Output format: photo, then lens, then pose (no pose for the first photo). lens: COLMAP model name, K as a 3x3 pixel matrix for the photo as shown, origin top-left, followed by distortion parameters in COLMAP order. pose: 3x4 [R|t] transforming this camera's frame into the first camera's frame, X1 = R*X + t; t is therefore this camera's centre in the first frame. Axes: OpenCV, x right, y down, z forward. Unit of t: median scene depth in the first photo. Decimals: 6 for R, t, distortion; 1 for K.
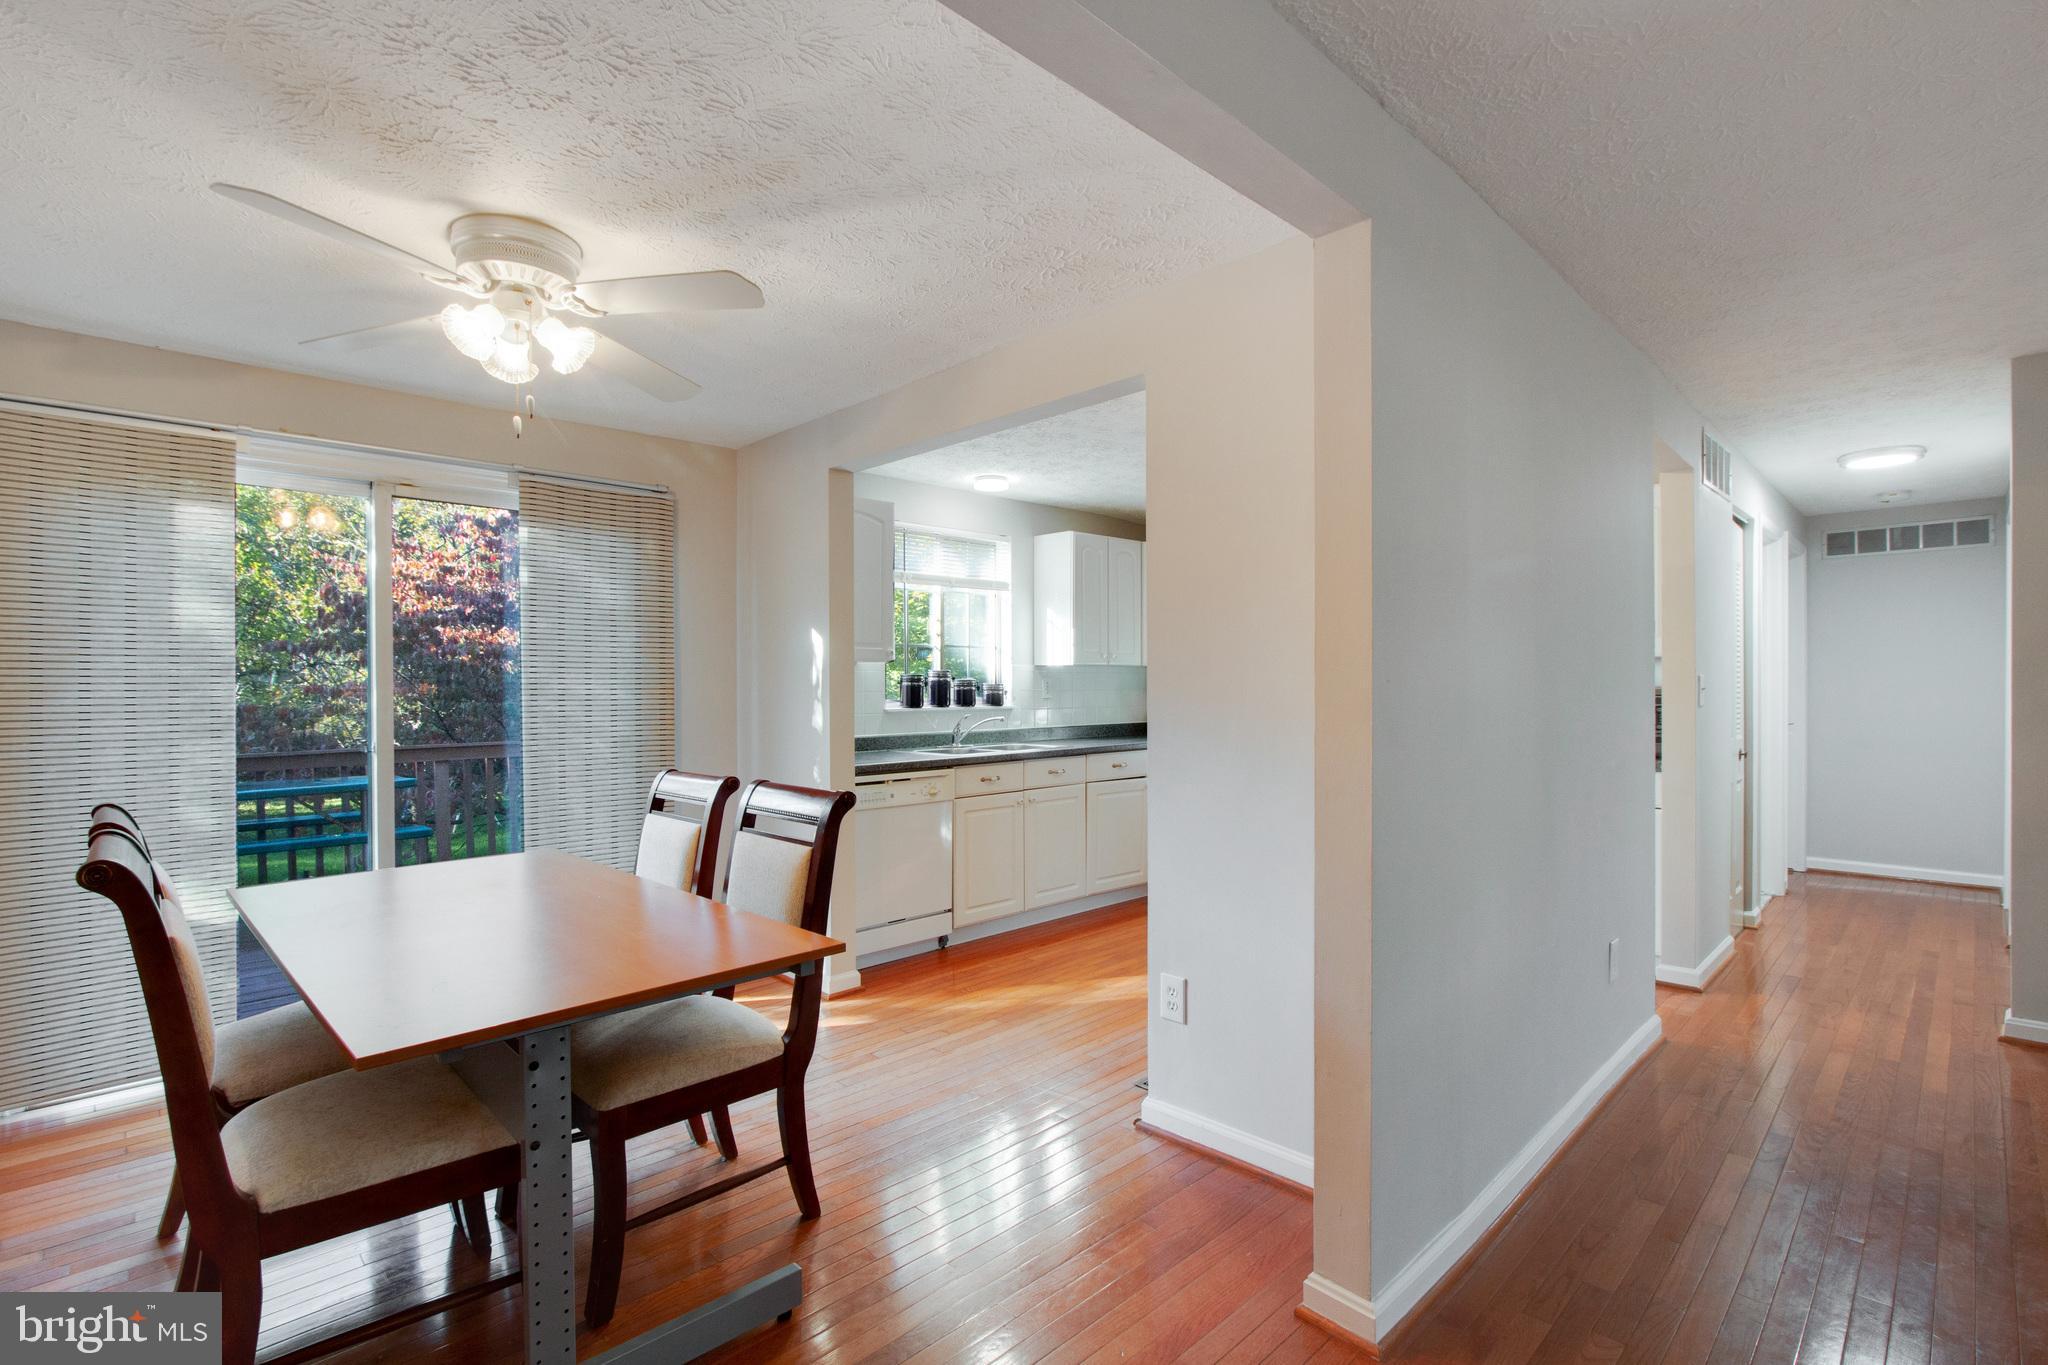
lens RADIAL K [[952.2, 0, 1031.1], [0, 952.2, 687.5], [0, 0, 1]] dist [0.015780, 0.000136]
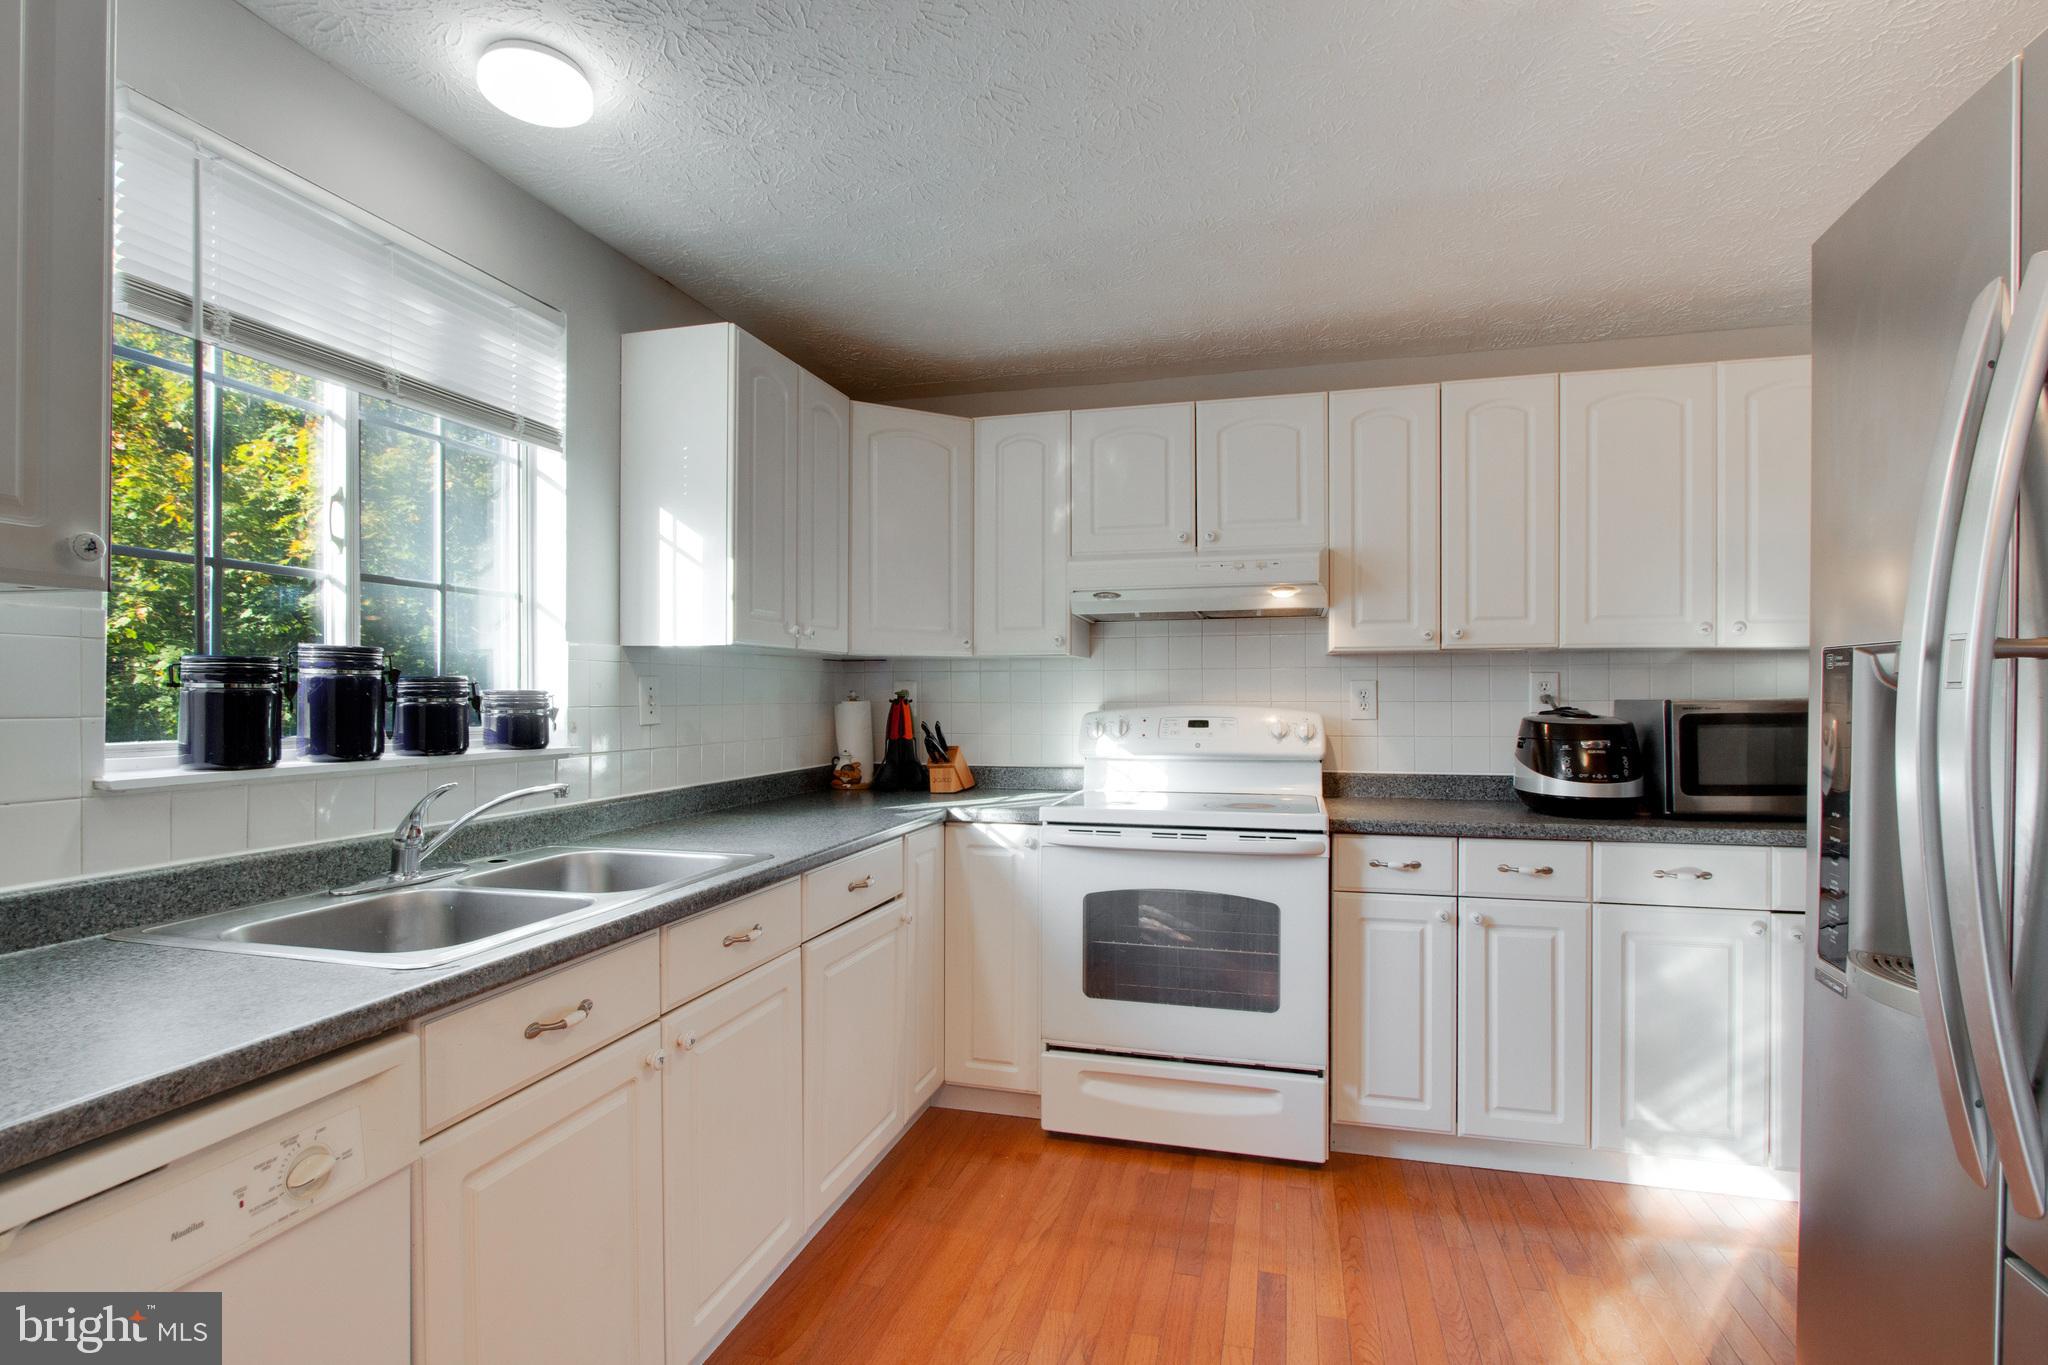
lens RADIAL K [[952.2, 0, 1008.5], [0, 952.2, 702.0], [0, 0, 1]] dist [0.015780, 0.000136]
pose [[0.867156, 0.001048, 0.498036, -0.060675], [-0.005461, 0.999958, 0.007405, -0.002932], [-0.498007, -0.009141, 0.867125, 0.584533]]
